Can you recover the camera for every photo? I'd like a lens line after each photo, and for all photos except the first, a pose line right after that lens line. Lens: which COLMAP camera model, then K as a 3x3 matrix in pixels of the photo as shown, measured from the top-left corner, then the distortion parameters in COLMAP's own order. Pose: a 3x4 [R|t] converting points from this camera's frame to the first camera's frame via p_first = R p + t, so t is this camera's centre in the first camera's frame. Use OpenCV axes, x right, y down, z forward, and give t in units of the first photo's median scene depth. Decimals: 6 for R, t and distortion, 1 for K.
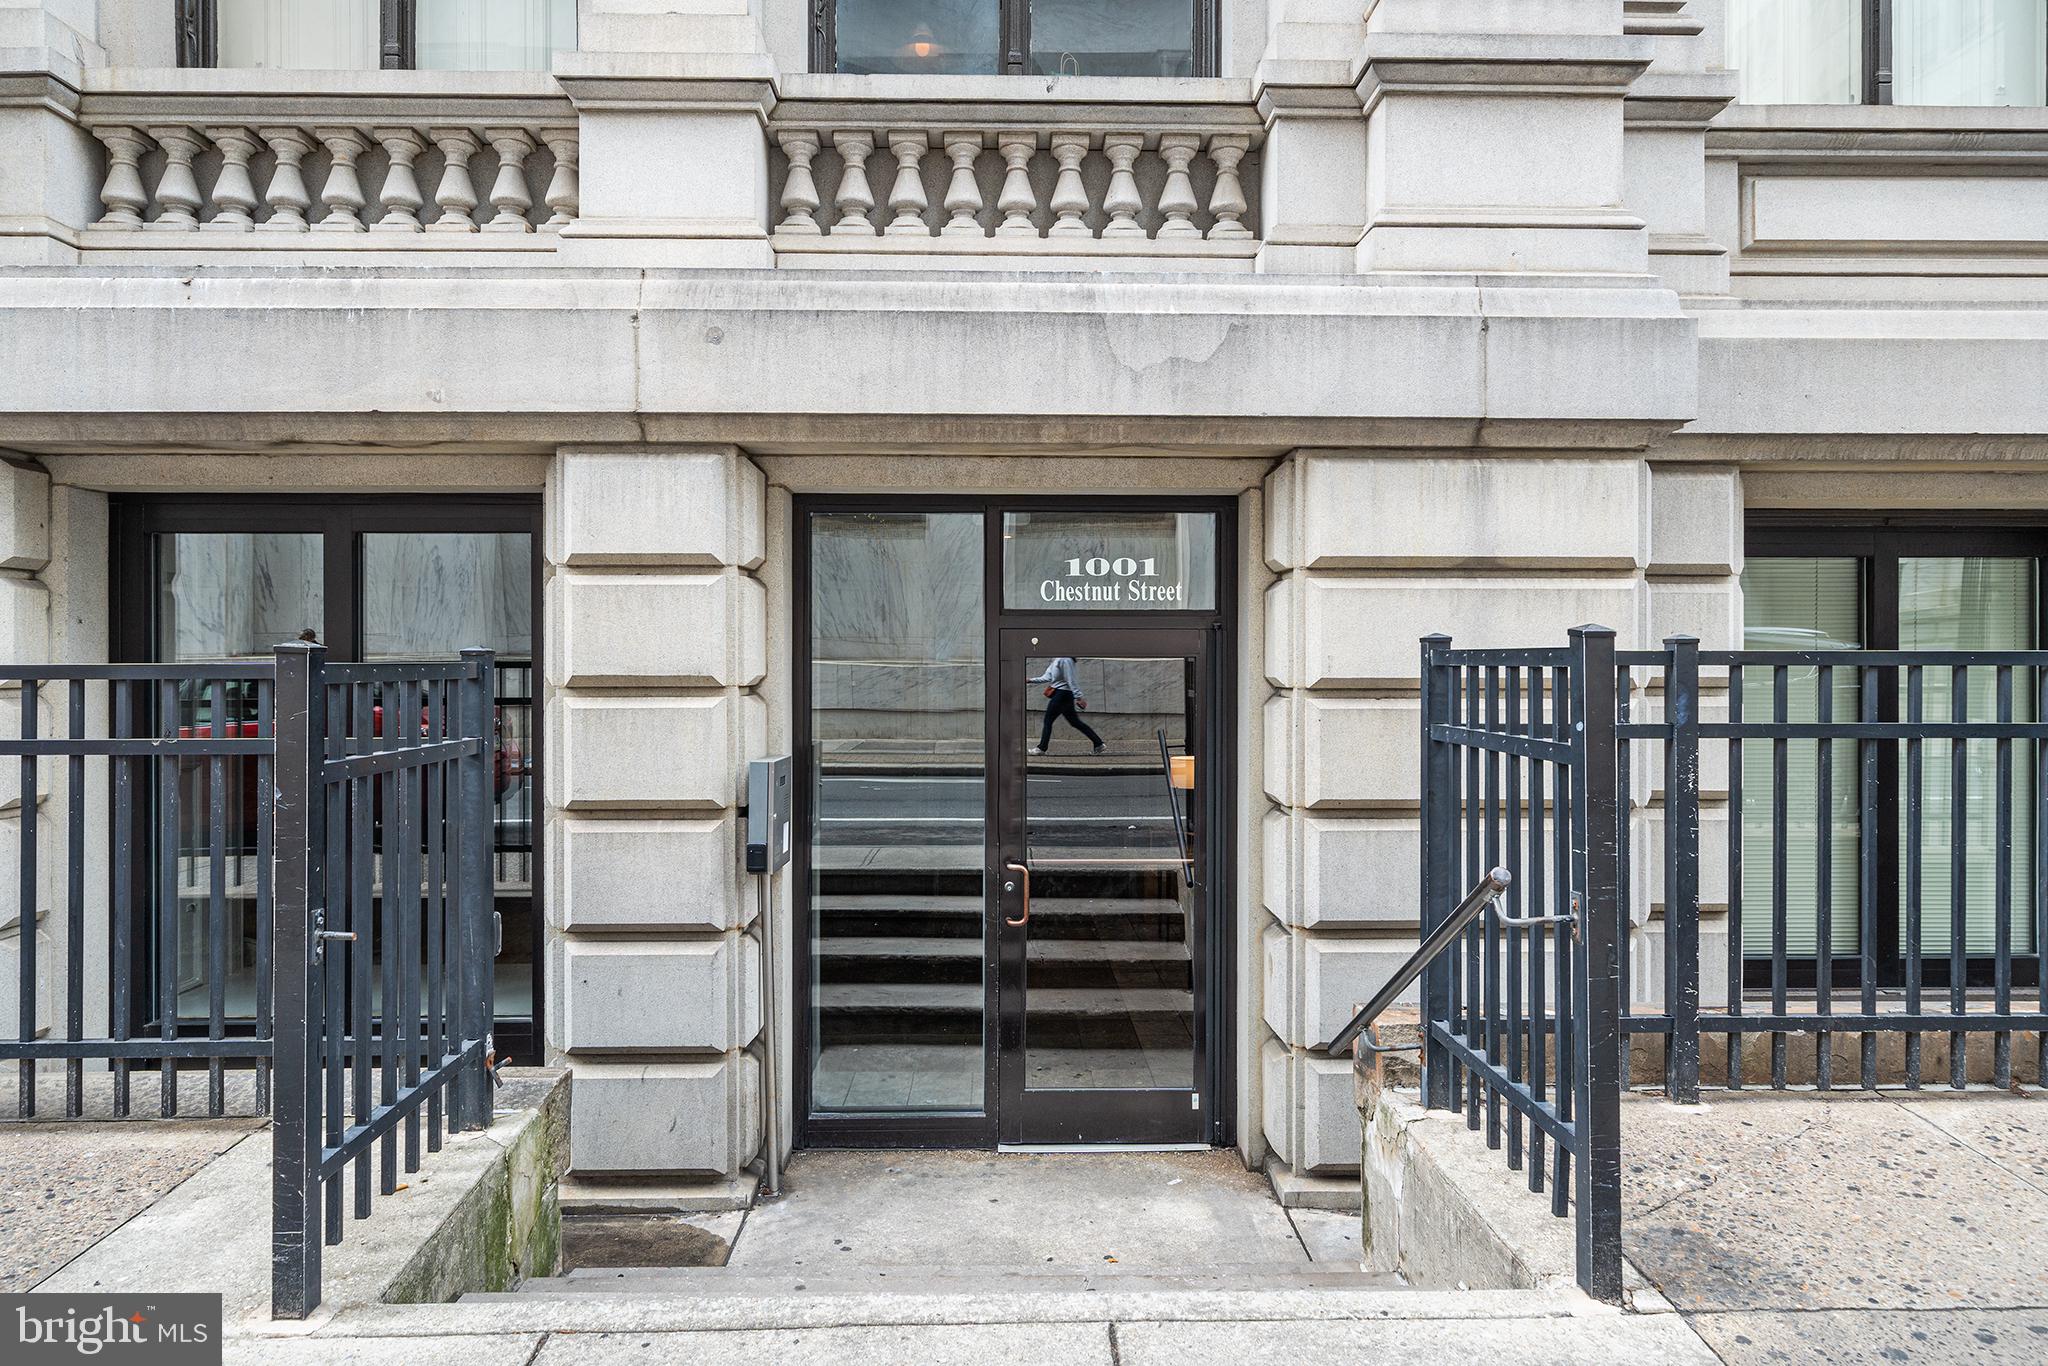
lens RADIAL K [[1300.0, 0, 1025.8], [0, 1300.0, 679.9], [0, 0, 1]] dist [0.001615, 0.000202]
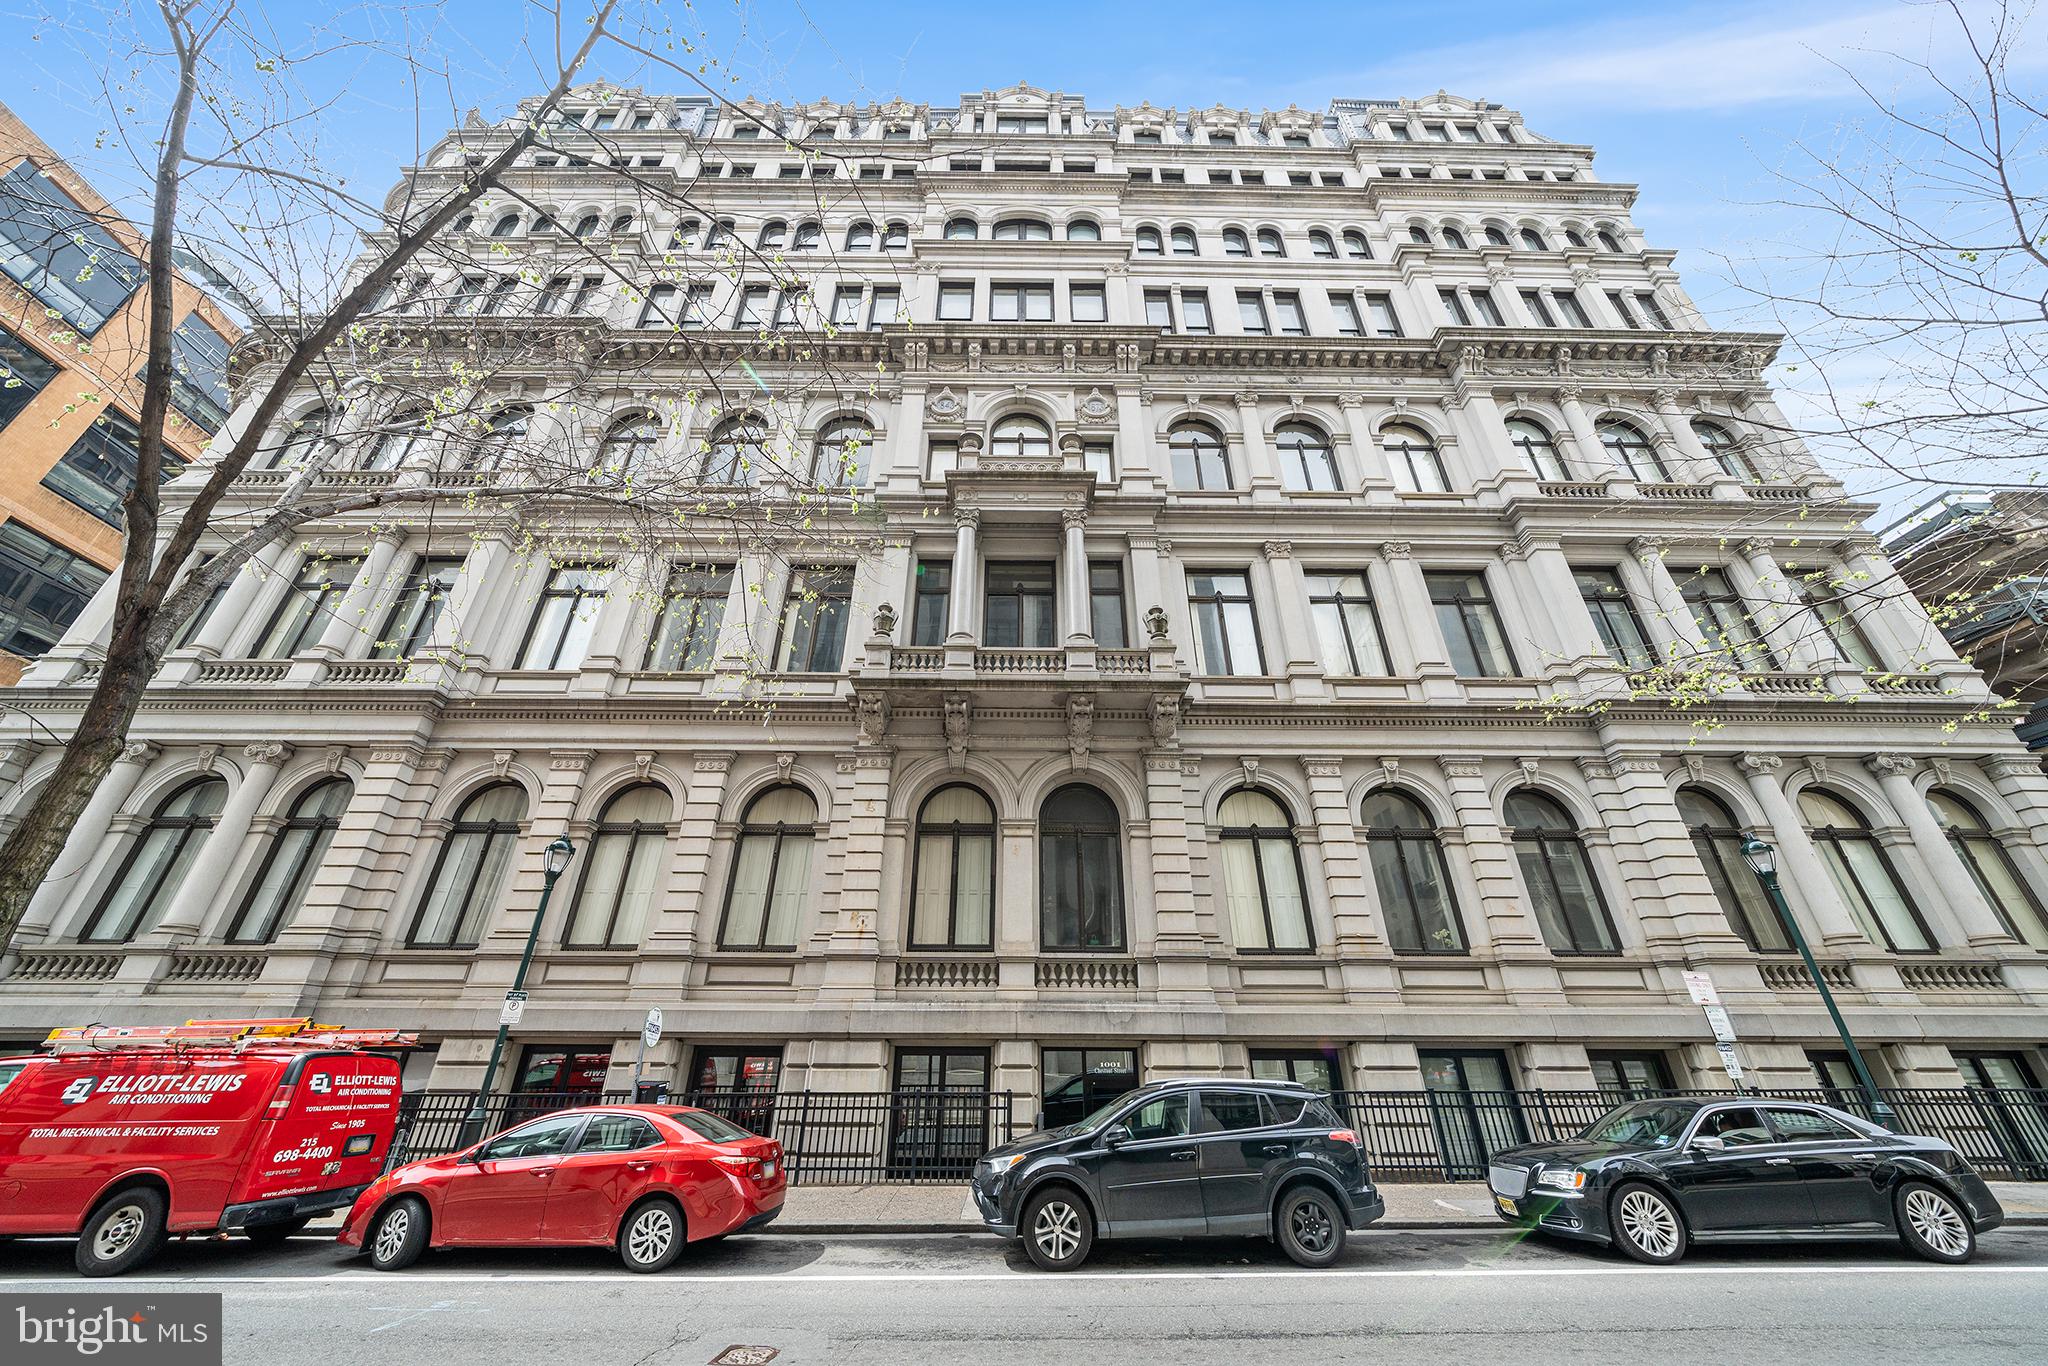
lens RADIAL K [[703.3, 0, 1022.2], [0, 703.3, 696.9], [0, 0, 1]] dist [-0.000279, -0.000596]
pose [[0.999979, 0.003012, -0.005750, -0.244108], [-0.005379, 0.880299, -0.474390, -0.053972], [0.003633, 0.474410, 0.880296, -1.875008]]
